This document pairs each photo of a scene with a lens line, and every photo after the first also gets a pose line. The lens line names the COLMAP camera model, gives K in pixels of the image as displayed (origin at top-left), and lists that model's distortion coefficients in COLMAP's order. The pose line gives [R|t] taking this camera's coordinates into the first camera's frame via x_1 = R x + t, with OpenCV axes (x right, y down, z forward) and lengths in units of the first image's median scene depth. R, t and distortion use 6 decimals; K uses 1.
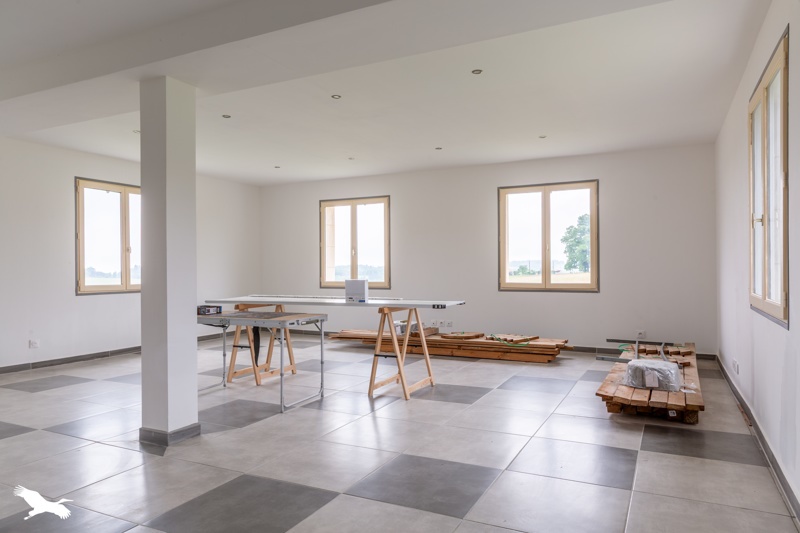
lens RADIAL K [[532.2, 0, 400.0], [0, 532.2, 266.5], [0, 0, 1]] dist [0.022500, 0.001567]
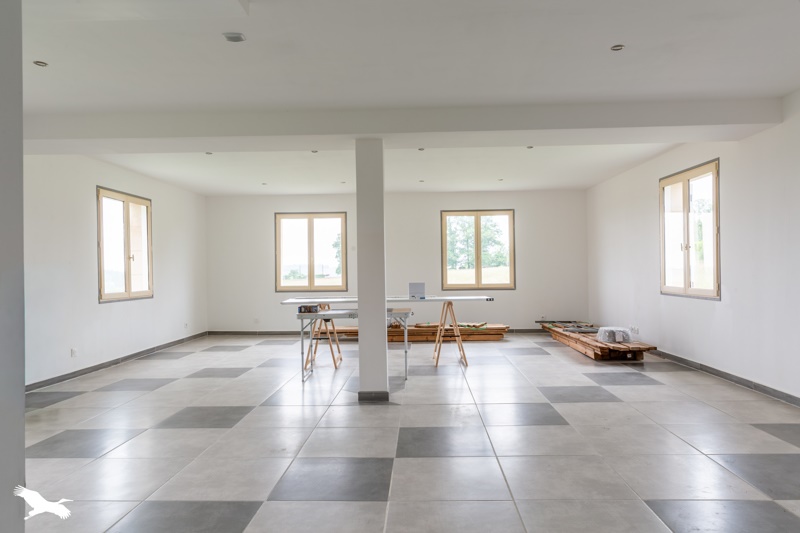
lens RADIAL K [[532.2, 0, 400.0], [0, 532.2, 266.5], [0, 0, 1]] dist [0.022500, 0.001567]
pose [[0.906394, -0.003260, 0.422421, -0.494727], [0.006607, 0.999957, -0.006459, -0.004899], [-0.422382, 0.008645, 0.906377, -0.143360]]
